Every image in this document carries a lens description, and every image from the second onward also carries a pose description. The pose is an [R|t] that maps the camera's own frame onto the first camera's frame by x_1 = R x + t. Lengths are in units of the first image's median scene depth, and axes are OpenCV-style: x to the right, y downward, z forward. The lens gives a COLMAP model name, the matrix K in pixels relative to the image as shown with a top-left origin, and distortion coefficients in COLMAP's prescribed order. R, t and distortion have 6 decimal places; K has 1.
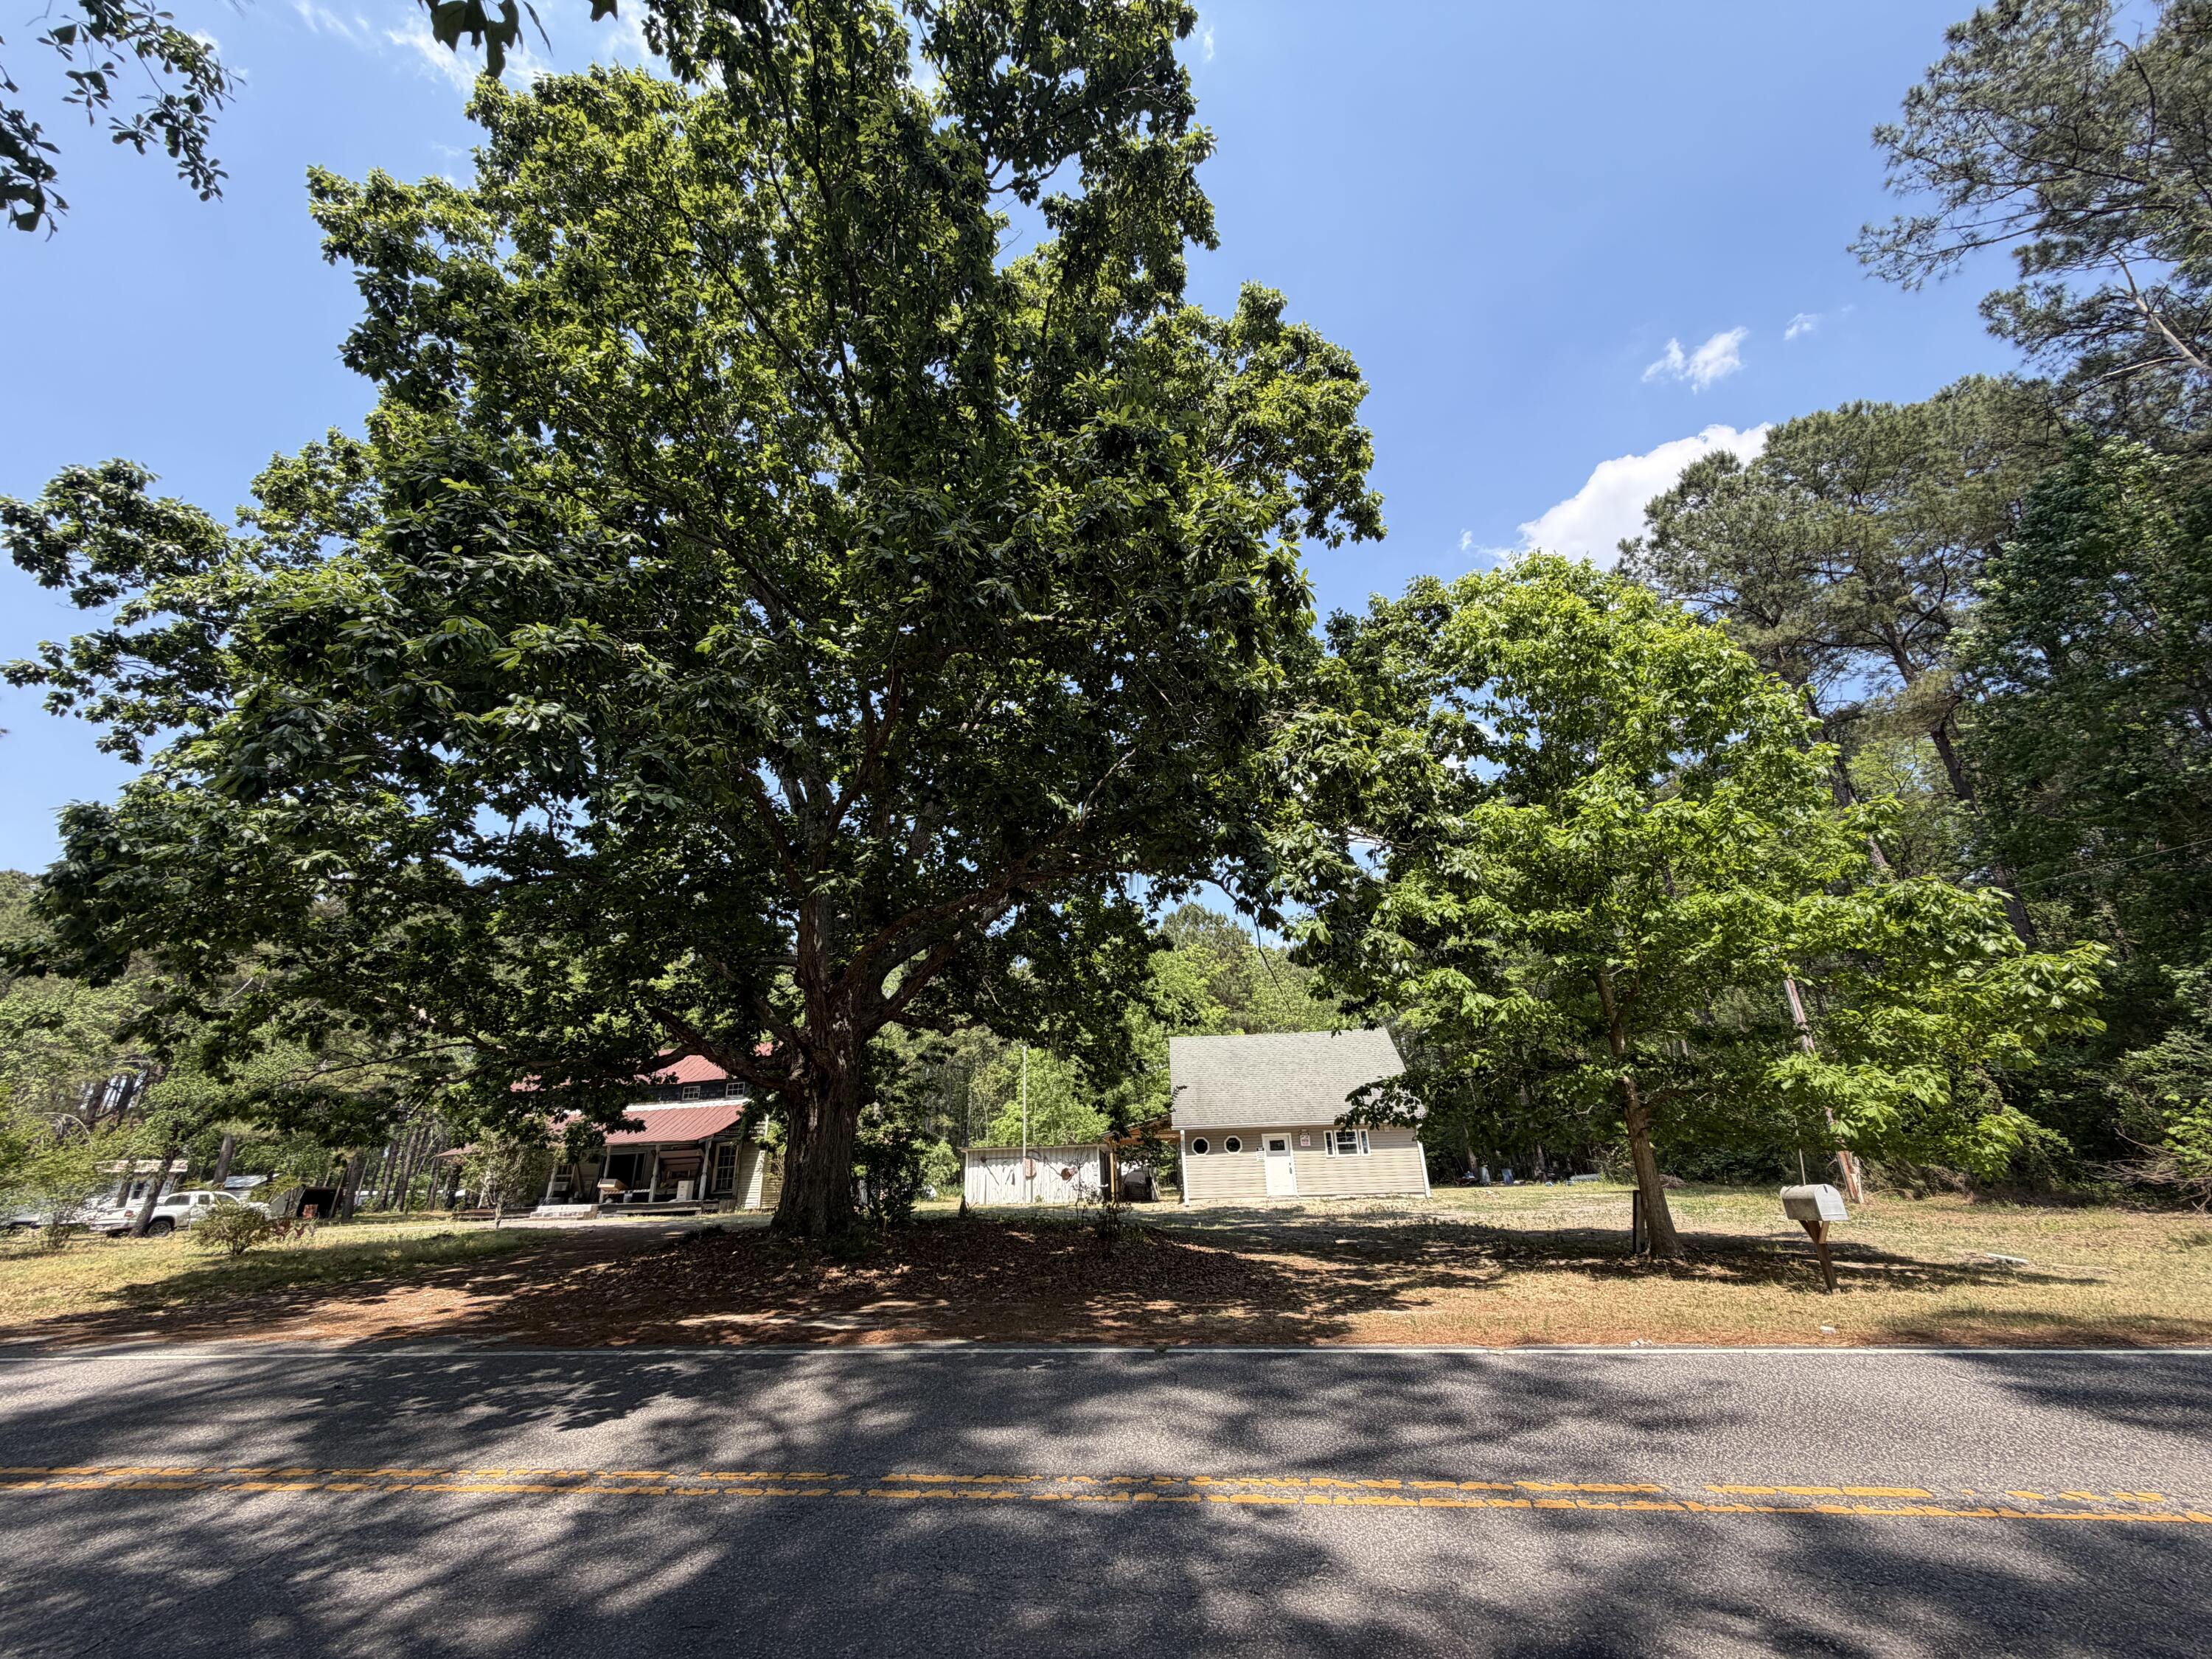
lens RADIAL K [[879.4, 0, 1095.7], [0, 879.4, 838.5], [0, 0, 1]] dist [0.000128, -0.000010]
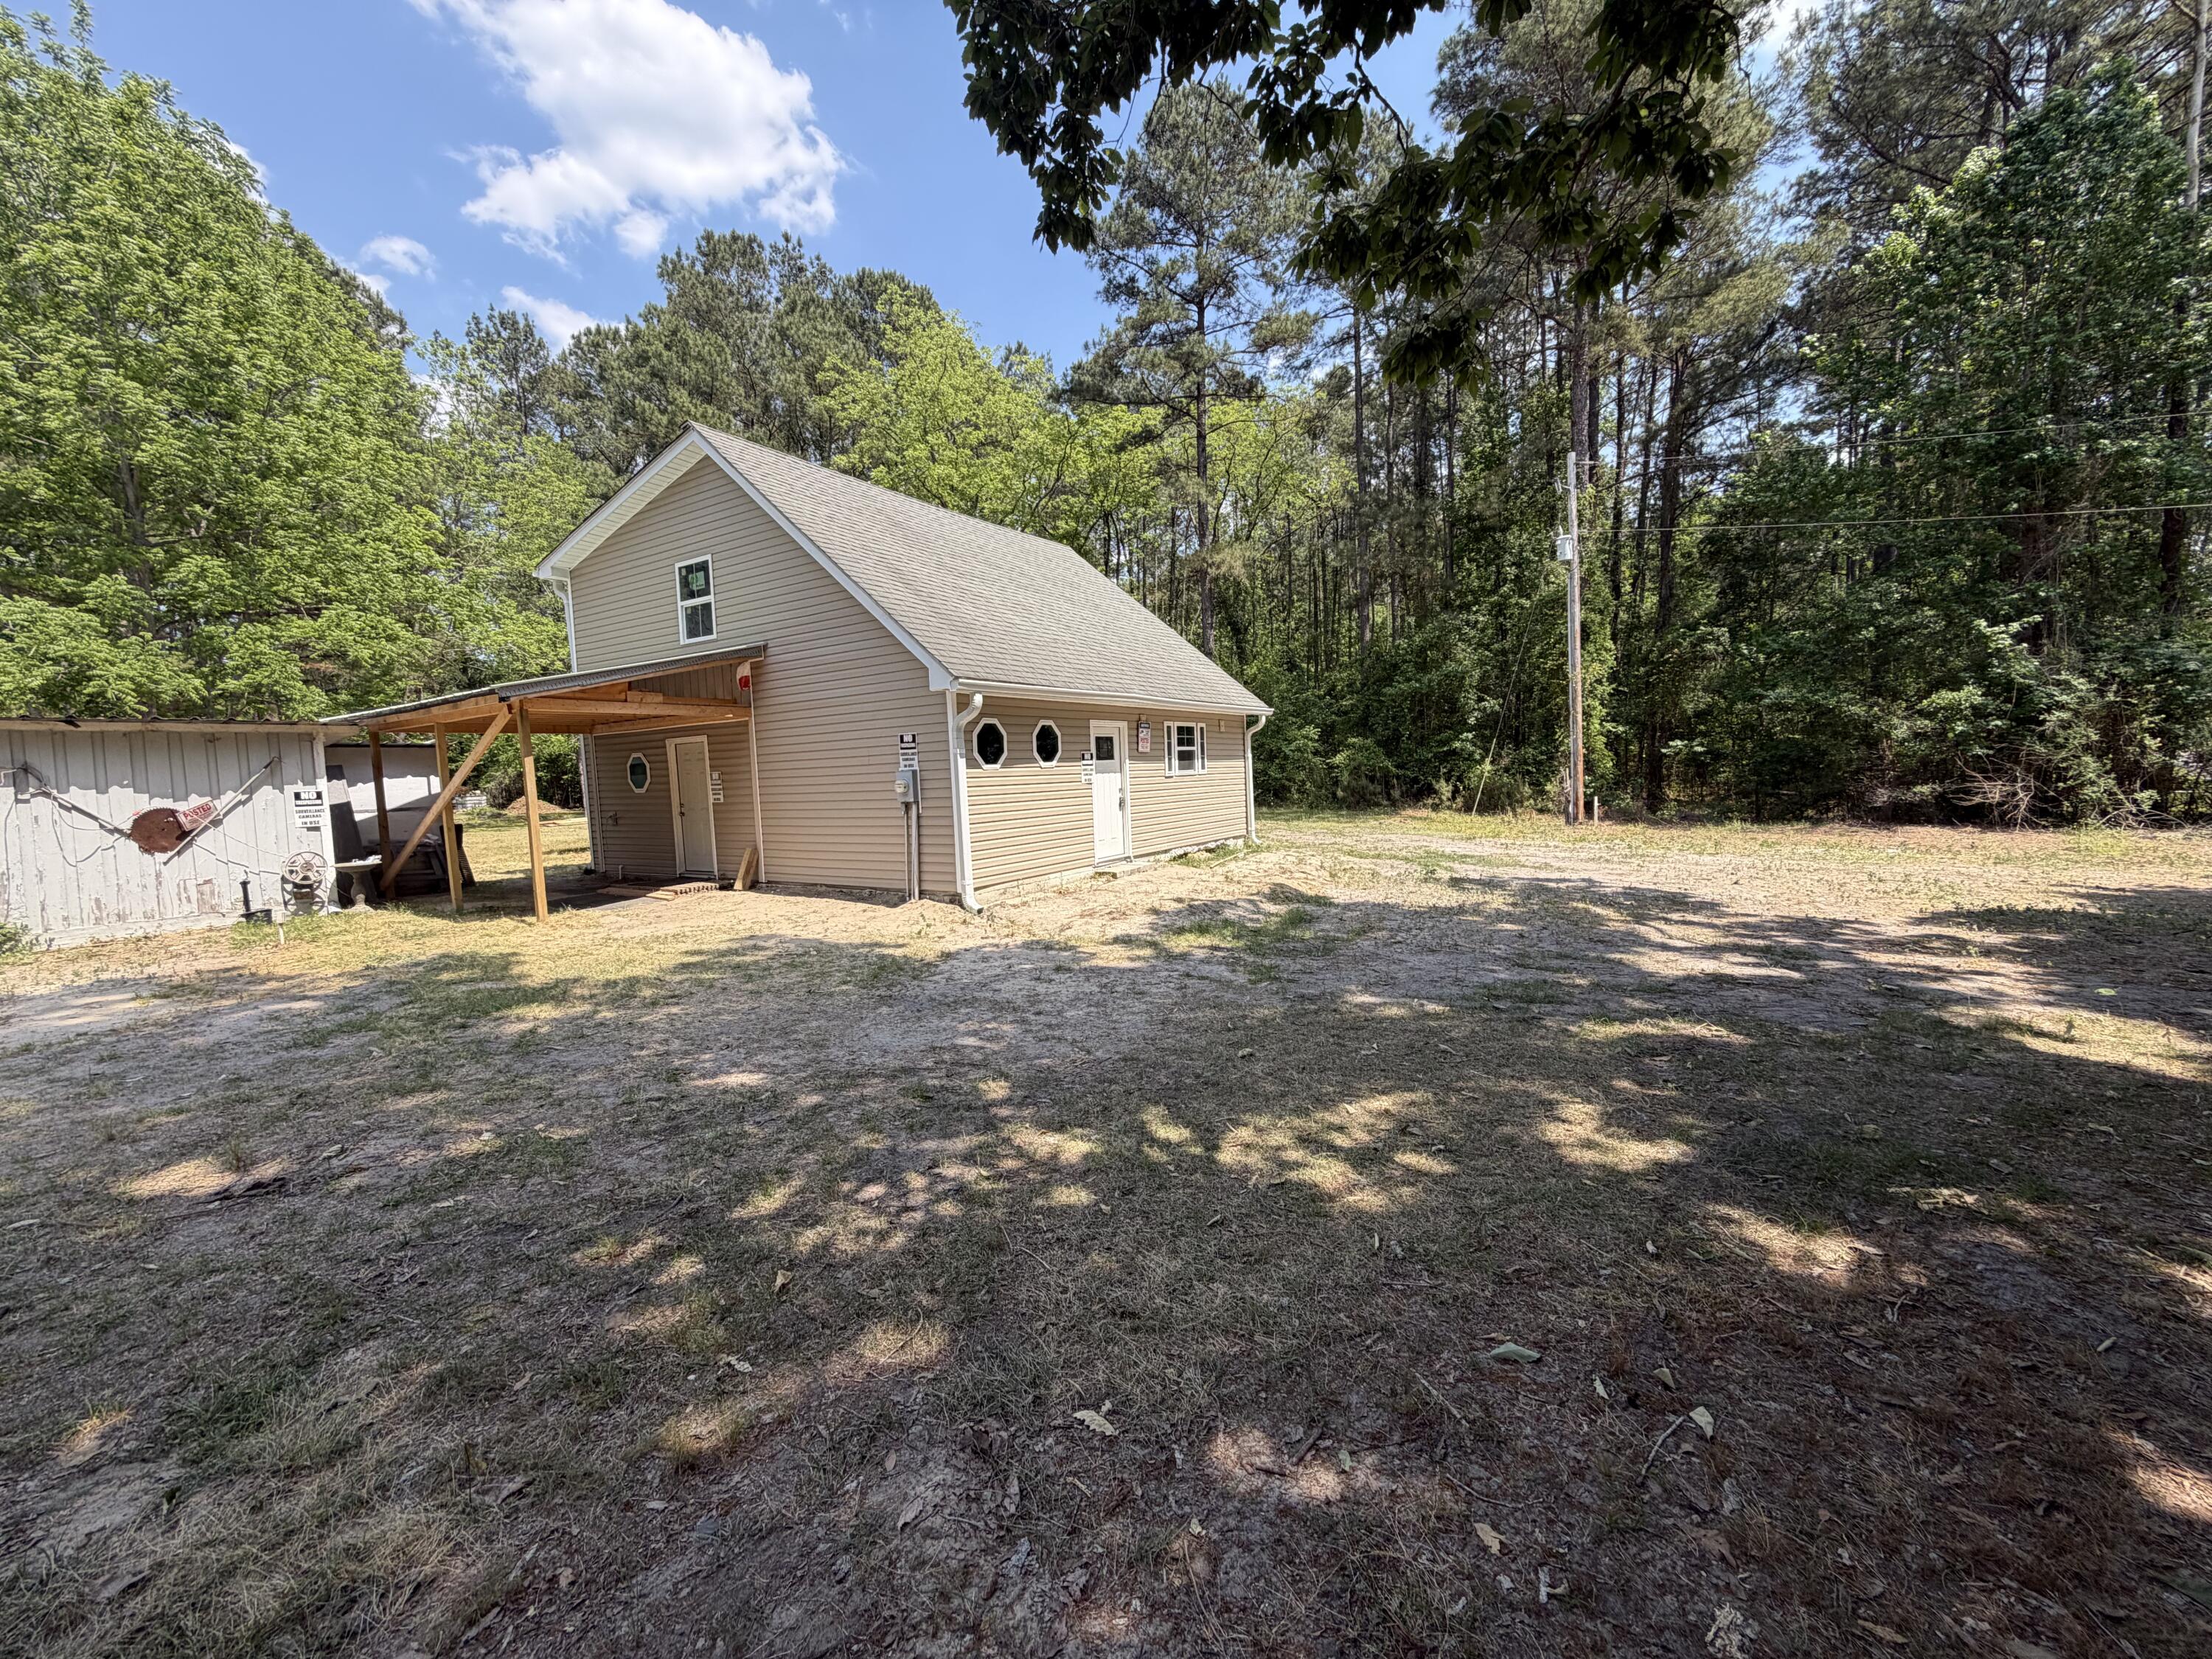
lens RADIAL K [[879.4, 0, 1095.7], [0, 879.4, 838.5], [0, 0, 1]] dist [0.000128, -0.000010]
pose [[0.448292, -0.060198, 0.891858, -0.293018], [-0.312681, 0.924138, 0.219546, 0.519845], [-0.837415, -0.377288, 0.395461, 1.434035]]
